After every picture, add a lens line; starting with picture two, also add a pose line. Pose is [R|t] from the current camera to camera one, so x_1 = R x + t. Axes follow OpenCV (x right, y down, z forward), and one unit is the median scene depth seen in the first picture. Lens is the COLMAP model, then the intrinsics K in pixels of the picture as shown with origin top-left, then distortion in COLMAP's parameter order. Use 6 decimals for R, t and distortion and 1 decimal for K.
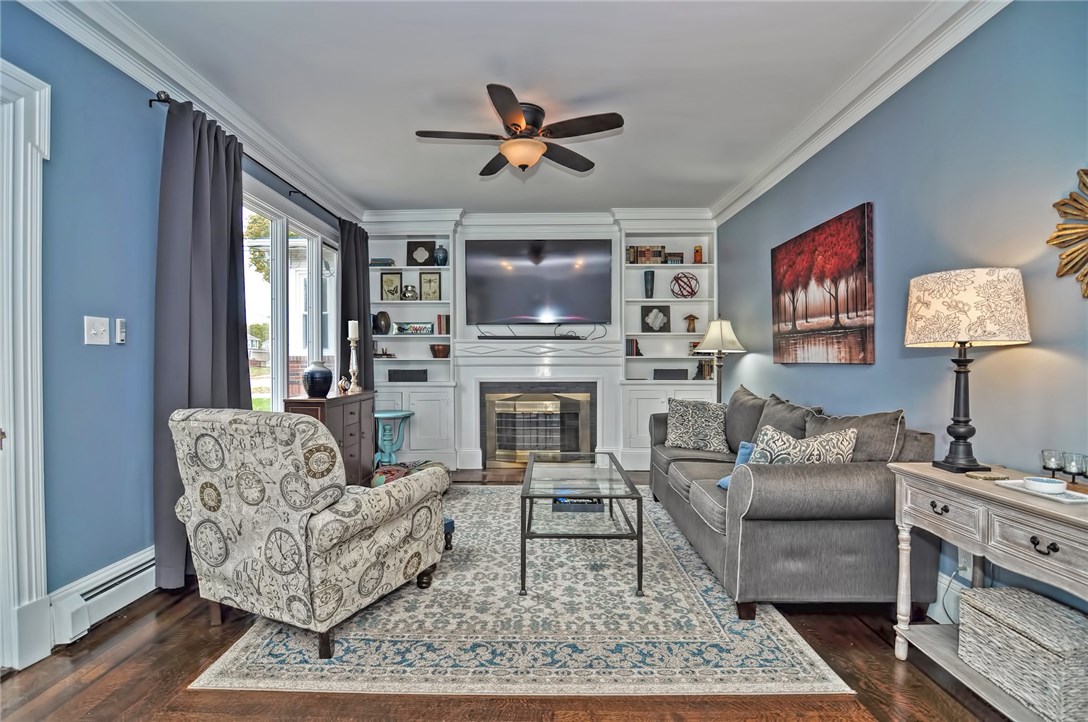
lens RADIAL K [[522.7, 0, 540.5], [0, 522.7, 366.5], [0, 0, 1]] dist [-0.002133, -0.013235]
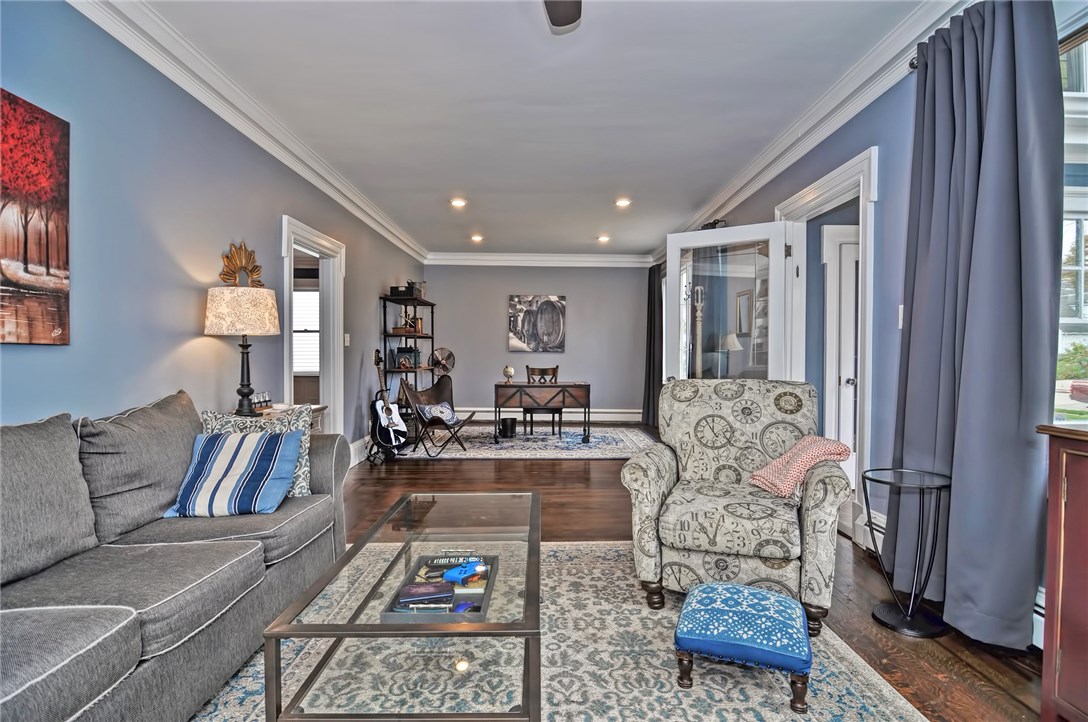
lens RADIAL K [[522.7, 0, 544.4], [0, 522.7, 367.0], [0, 0, 1]] dist [-0.002133, -0.013235]
pose [[-0.999739, 0.002139, -0.022756, -0.011702], [0.001449, 0.999540, 0.030289, 0.002747], [0.022811, 0.030248, -0.999282, 0.919148]]
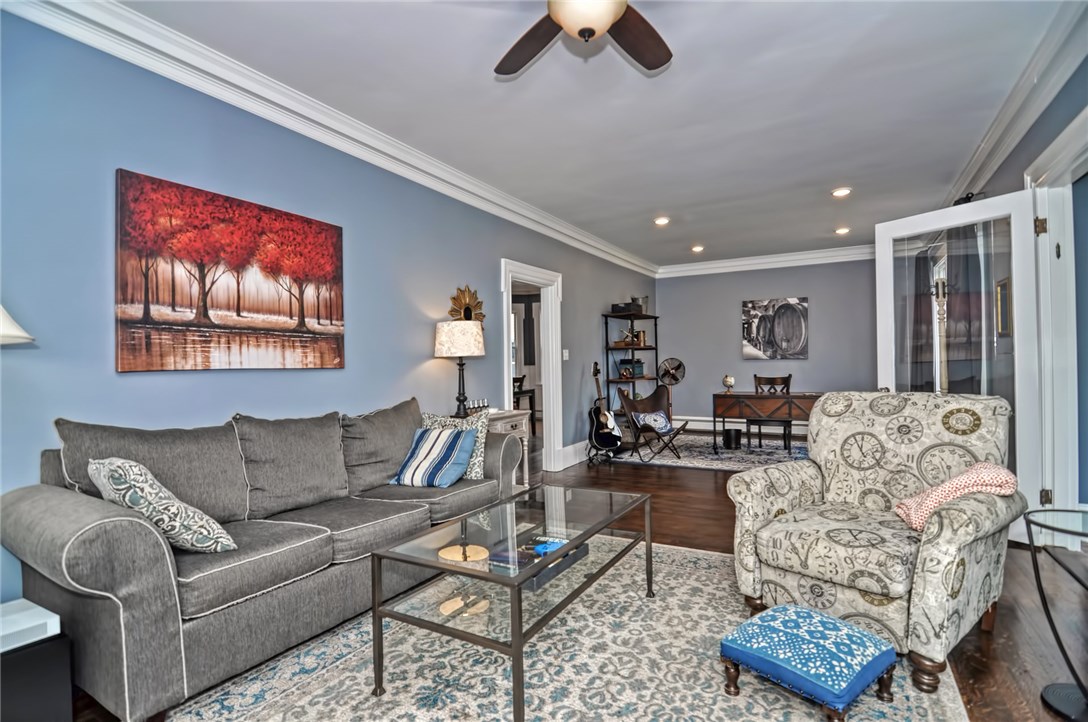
lens RADIAL K [[522.7, 0, 541.6], [0, 522.7, 364.7], [0, 0, 1]] dist [-0.002133, -0.013235]
pose [[-0.873947, 0.020638, 0.485583, -0.165187], [0.025785, 0.999660, 0.003921, -0.002885], [-0.485337, 0.015948, -0.874181, 0.948634]]
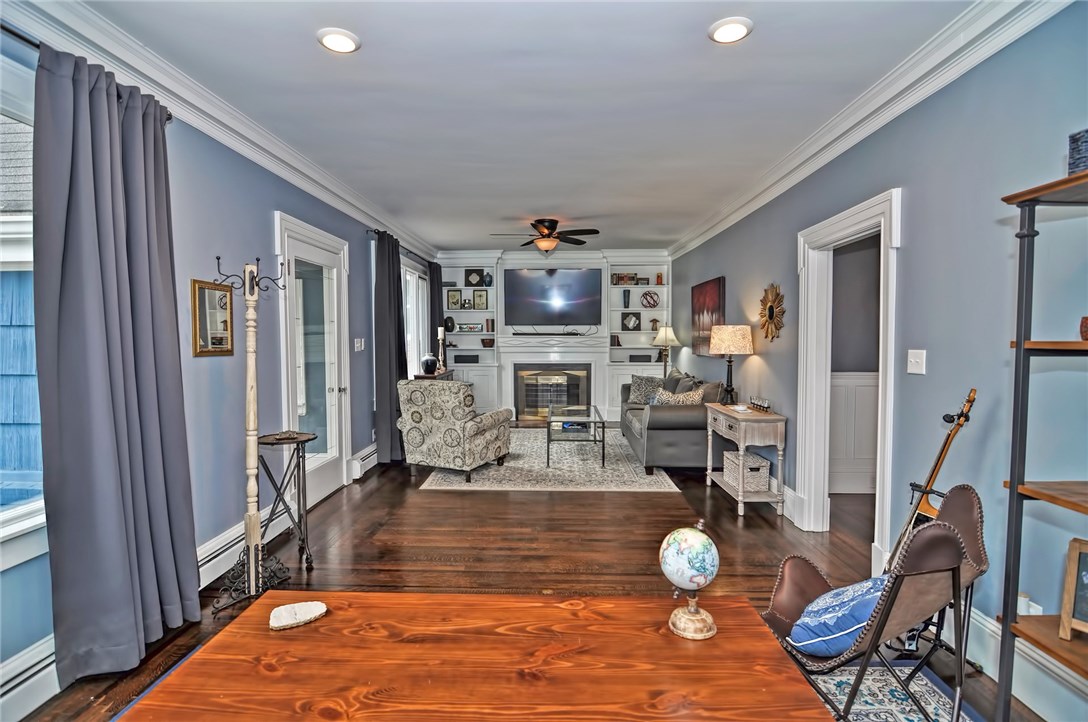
lens RADIAL K [[522.7, 0, 542.8], [0, 522.7, 362.2], [0, 0, 1]] dist [-0.002133, -0.013235]
pose [[0.999920, 0.001402, -0.012578, -0.014158], [-0.000888, 0.999168, 0.040763, -0.037192], [0.012624, -0.040748, 0.999090, -0.531298]]
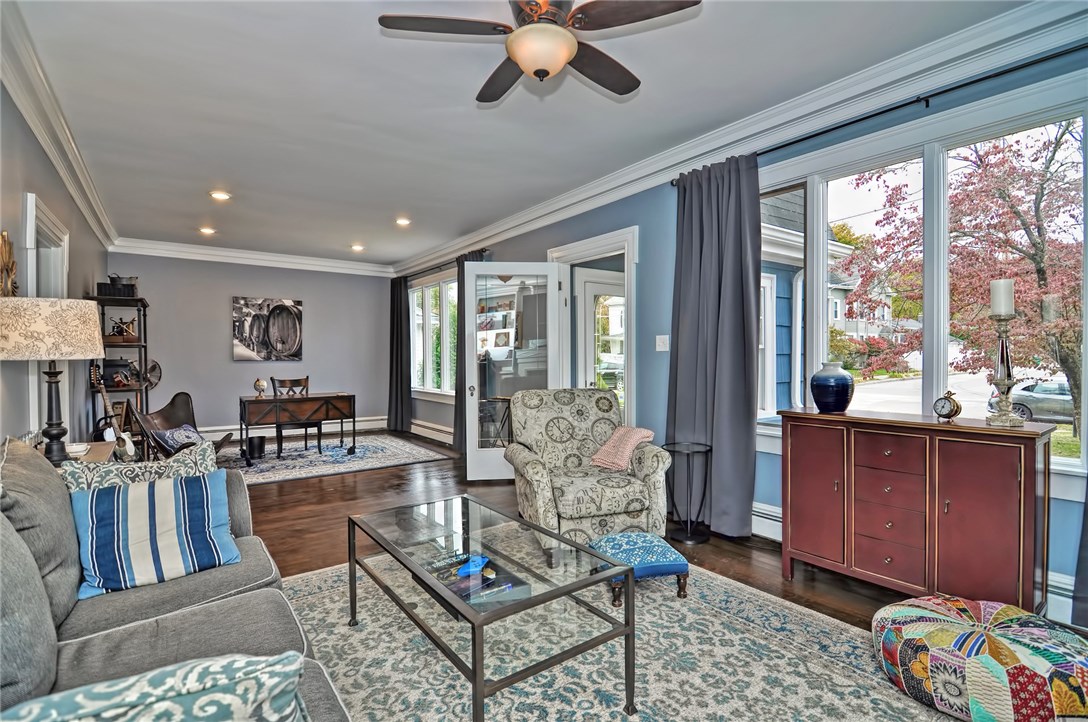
lens RADIAL K [[522.7, 0, 548.9], [0, 522.7, 362.3], [0, 0, 1]] dist [-0.002133, -0.013235]
pose [[-0.797772, 0.017029, -0.602719, 0.223303], [0.004168, 0.999733, 0.022730, -0.020264], [0.602945, 0.015621, -0.797630, 0.939487]]
